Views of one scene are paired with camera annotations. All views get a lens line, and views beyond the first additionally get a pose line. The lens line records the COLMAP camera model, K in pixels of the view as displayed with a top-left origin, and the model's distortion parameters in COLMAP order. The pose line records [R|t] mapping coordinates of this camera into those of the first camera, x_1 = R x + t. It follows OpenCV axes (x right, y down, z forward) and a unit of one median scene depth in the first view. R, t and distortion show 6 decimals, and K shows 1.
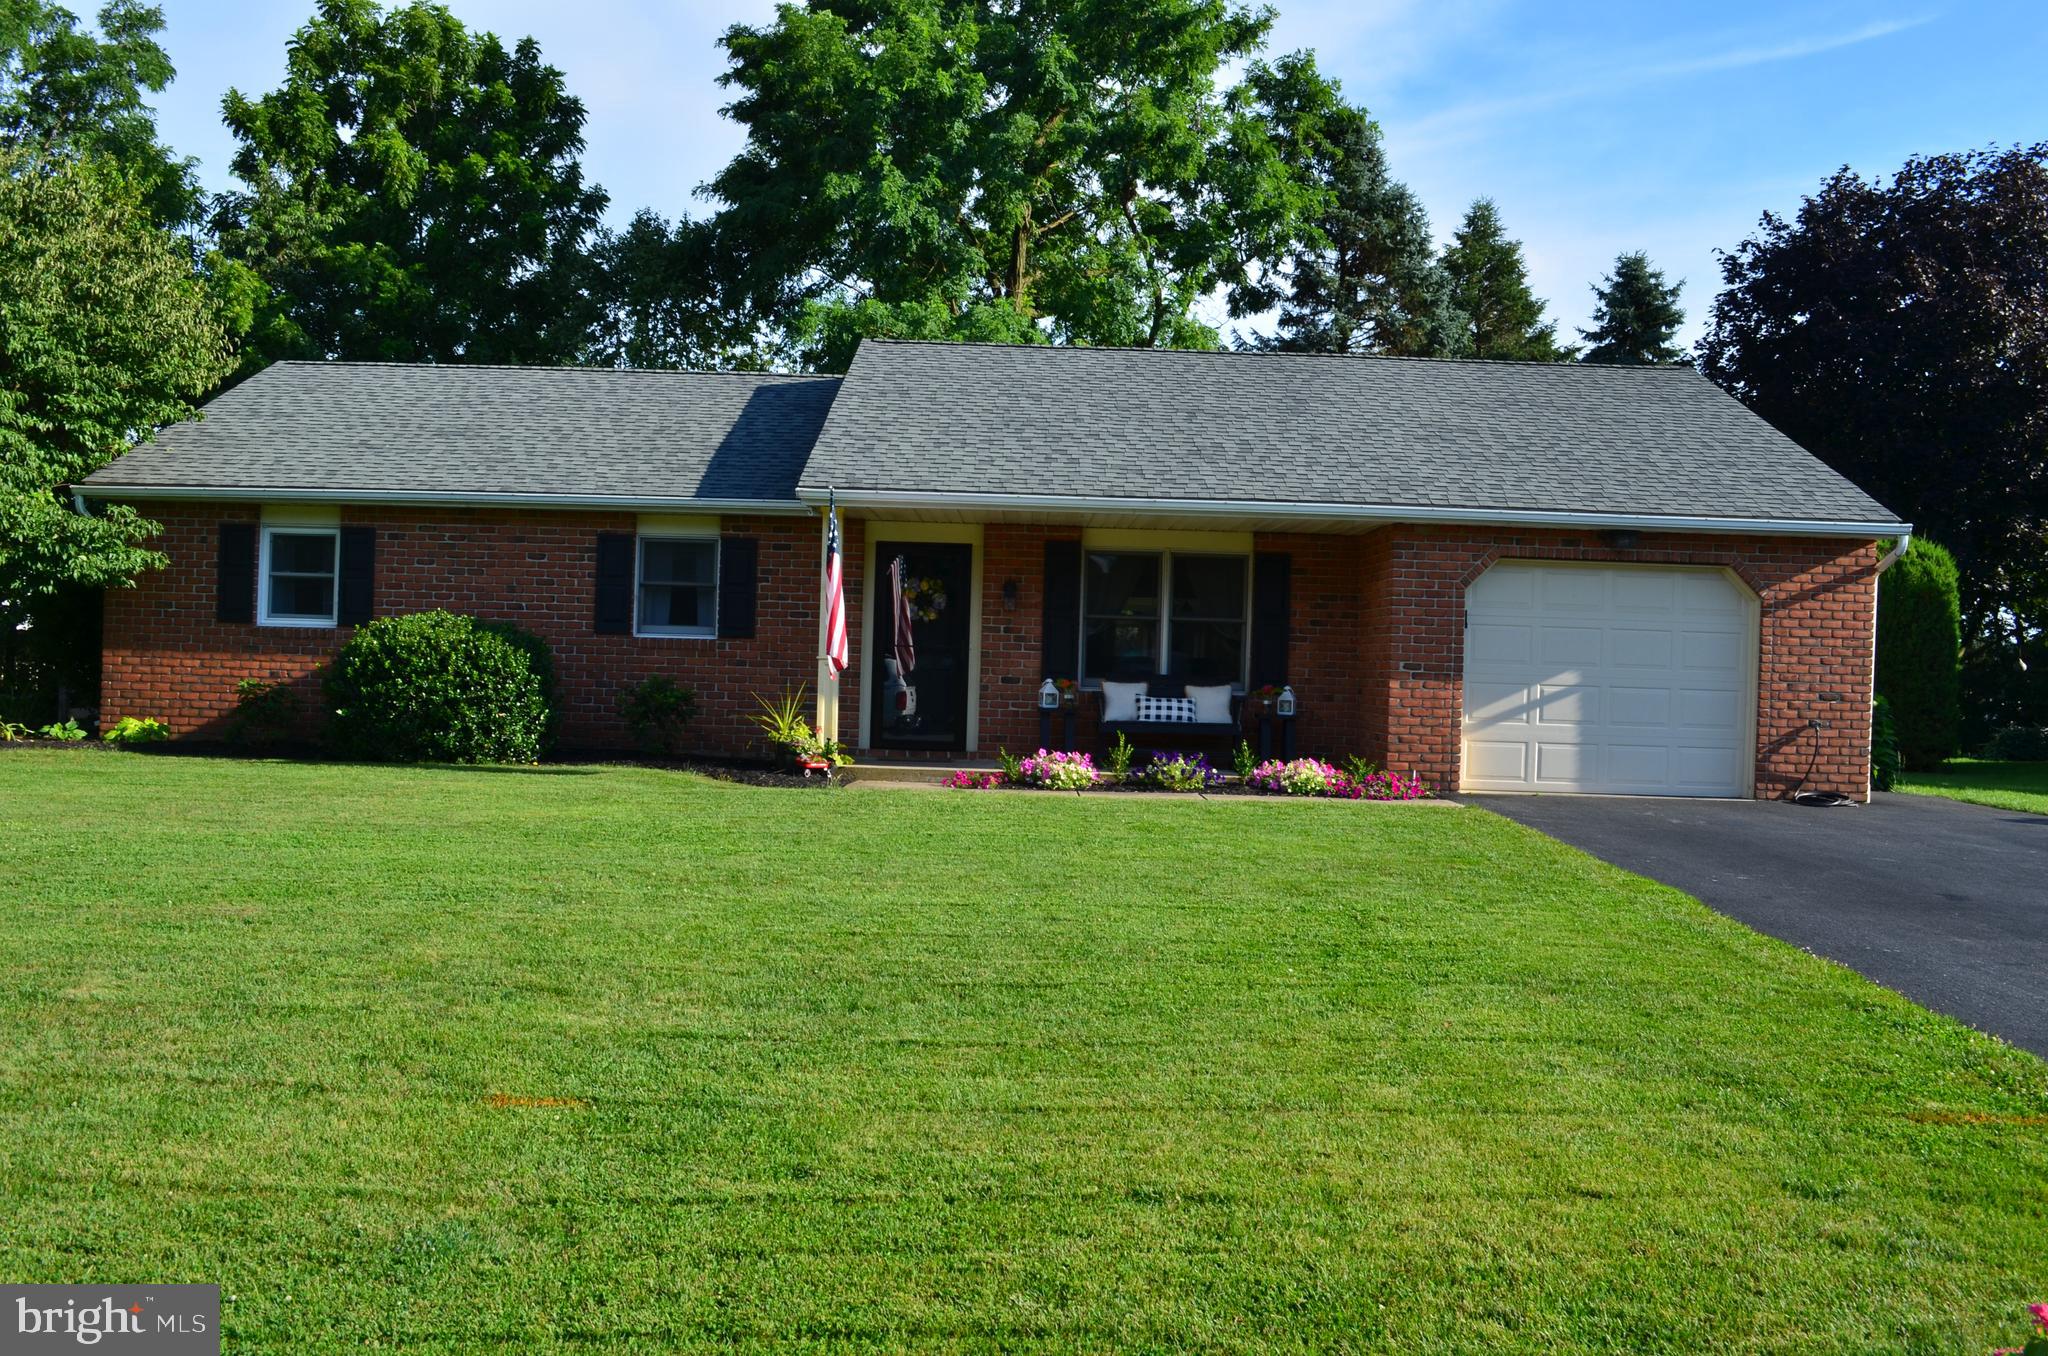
lens RADIAL K [[1819.0, 0, 1018.5], [0, 1819.0, 715.6], [0, 0, 1]] dist [-0.073524, 0.007111]
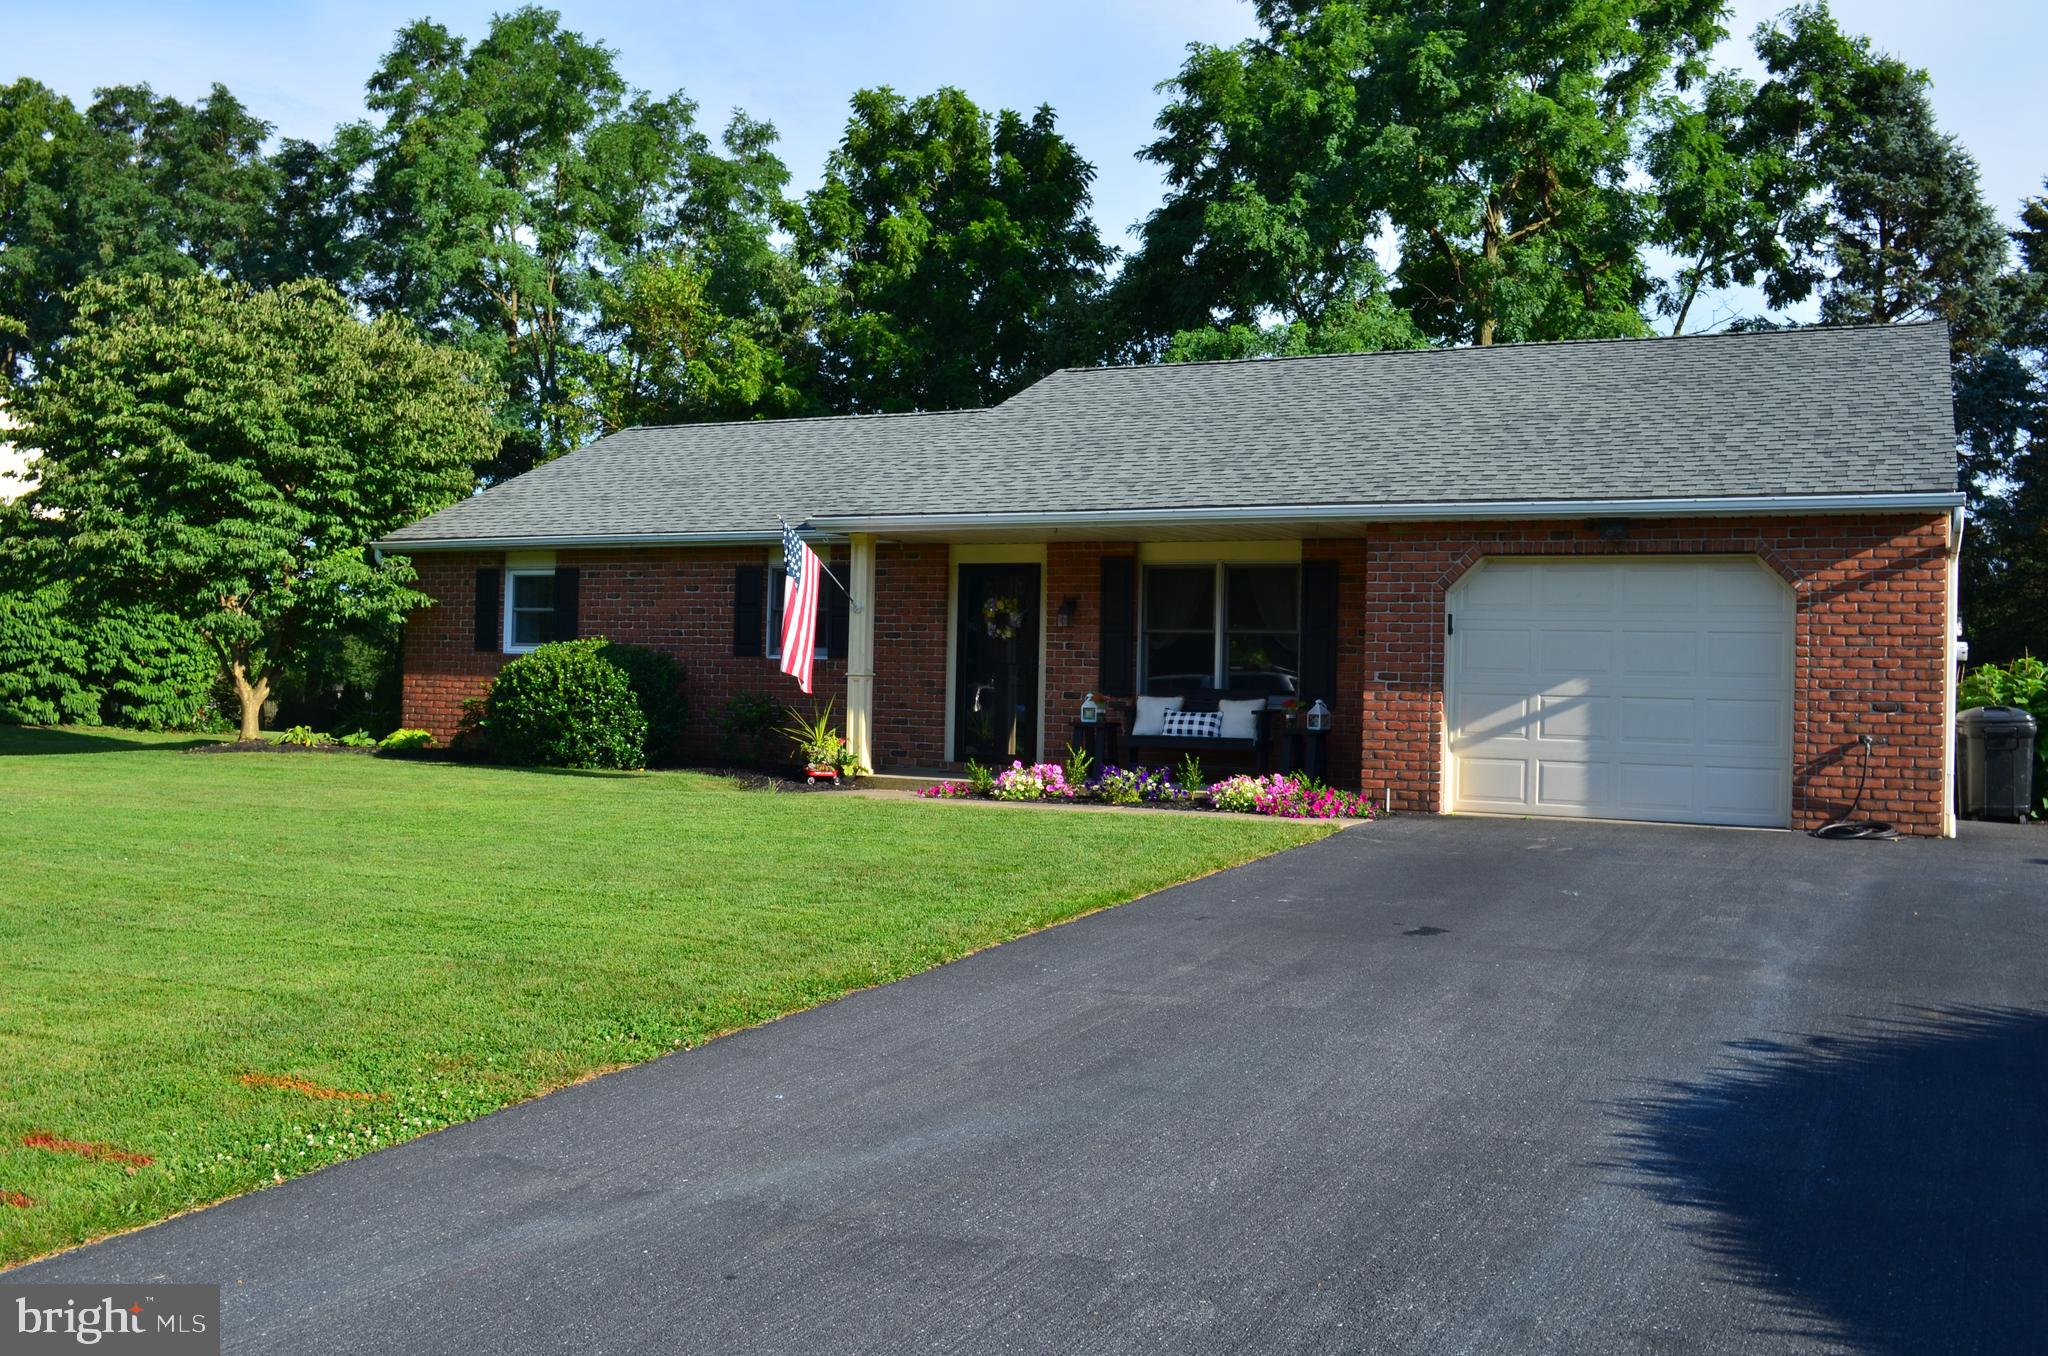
lens RADIAL K [[1824.8, 0, 1024.0], [0, 1824.8, 678.0], [0, 0, 1]] dist [-0.067192, 0.002386]
pose [[0.894188, -0.010189, -0.447576, 0.465626], [-0.007361, 0.999271, -0.037453, 0.009973], [0.447632, 0.036785, 0.893461, 0.084612]]
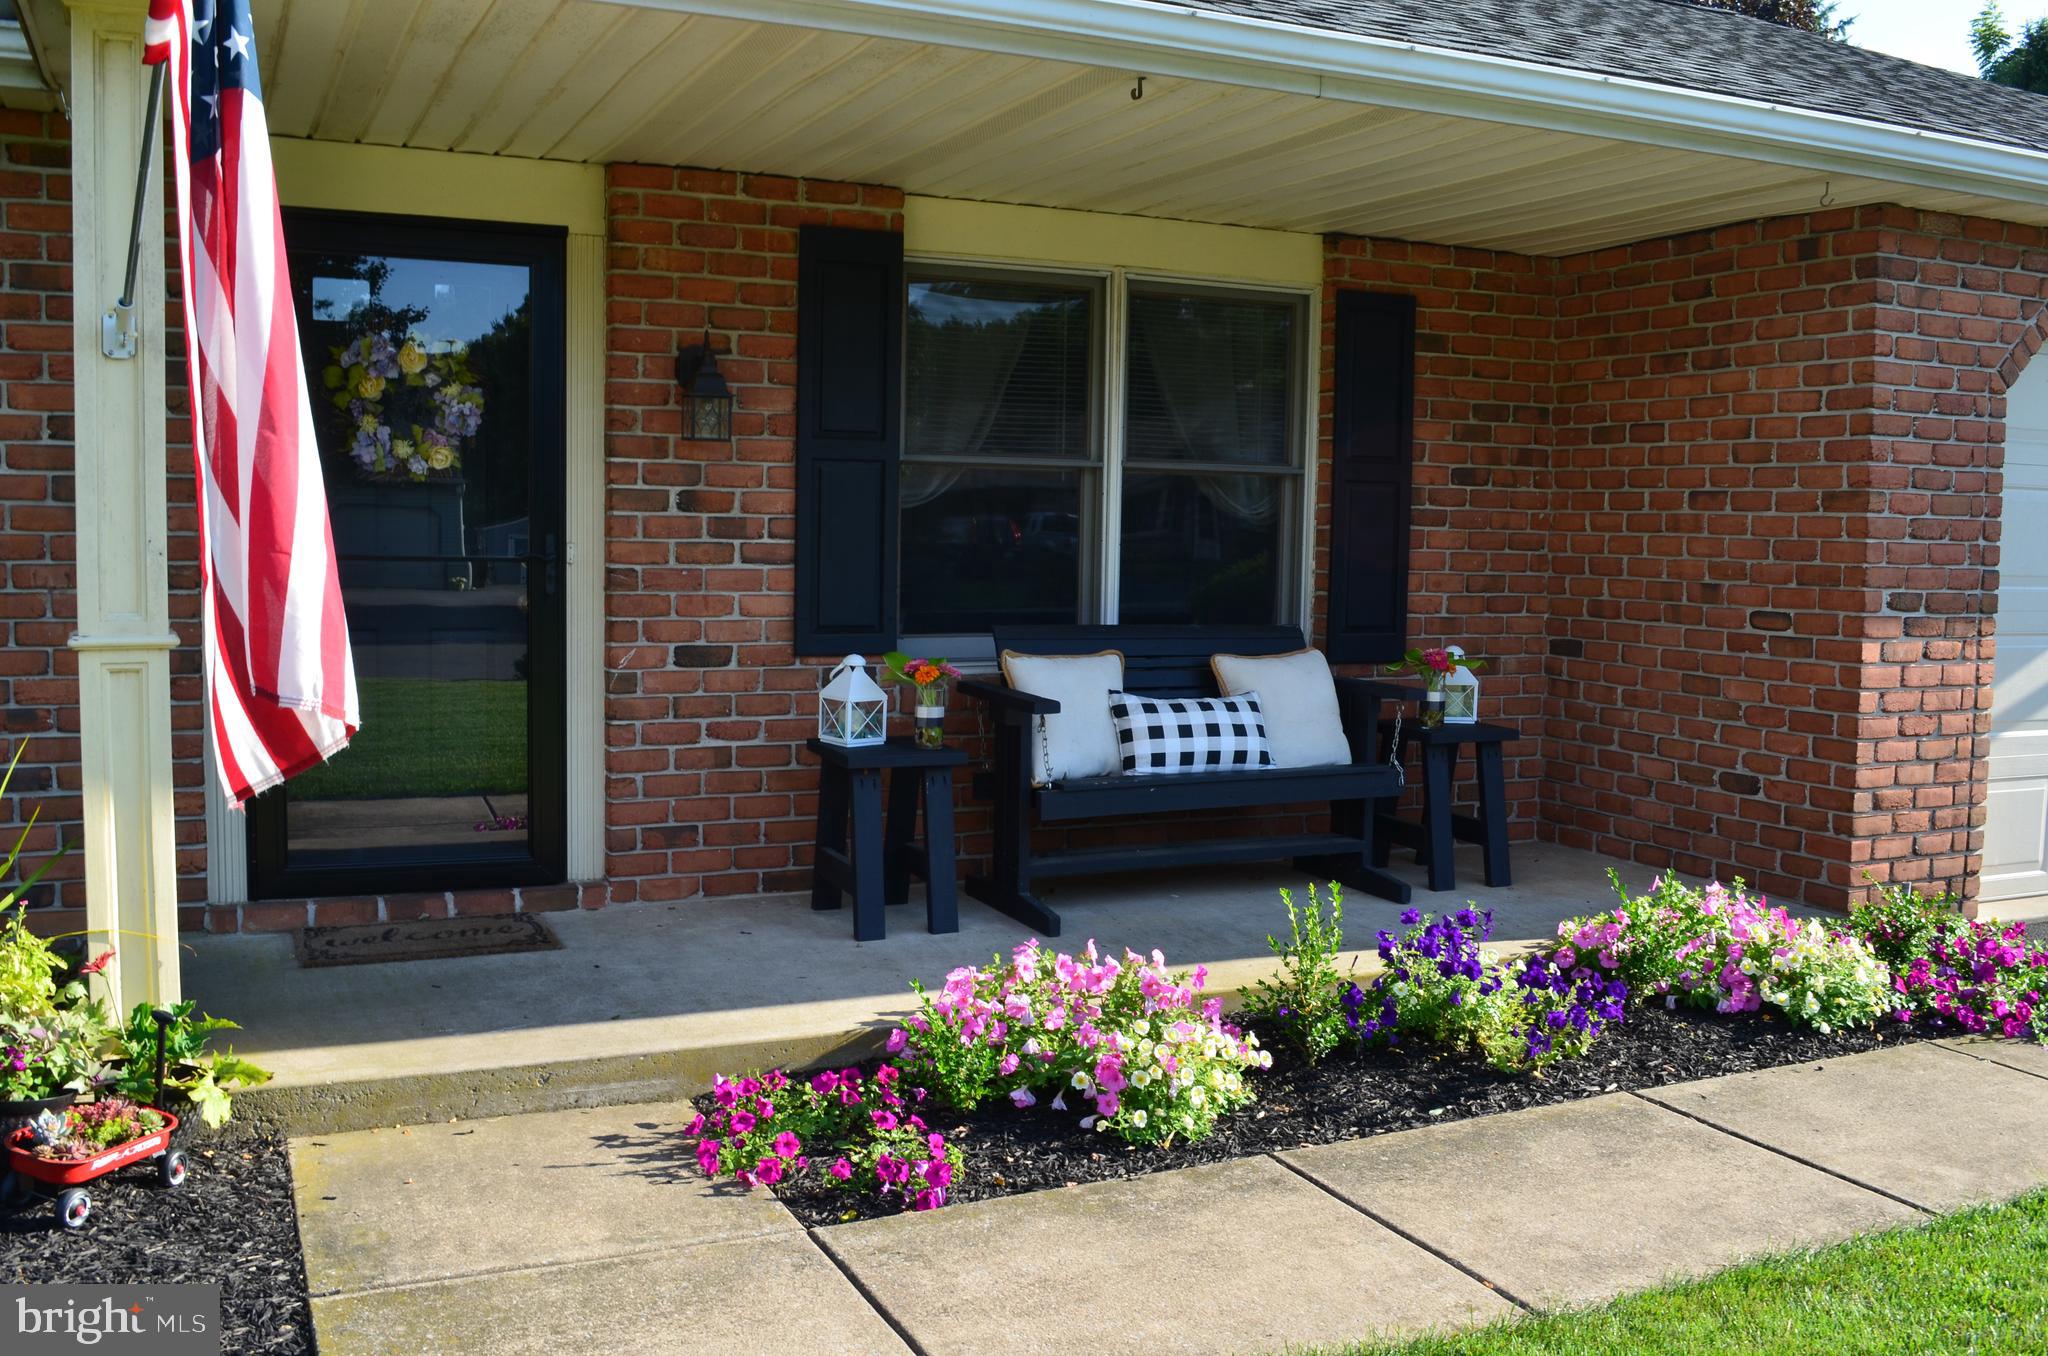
lens RADIAL K [[1824.8, 0, 1024.0], [0, 1824.8, 678.0], [0, 0, 1]] dist [-0.067192, 0.002386]
pose [[0.906721, -0.049248, 0.418845, -0.096518], [0.019295, 0.996963, 0.075452, -0.042494], [-0.421289, -0.060333, 0.904917, 0.742519]]
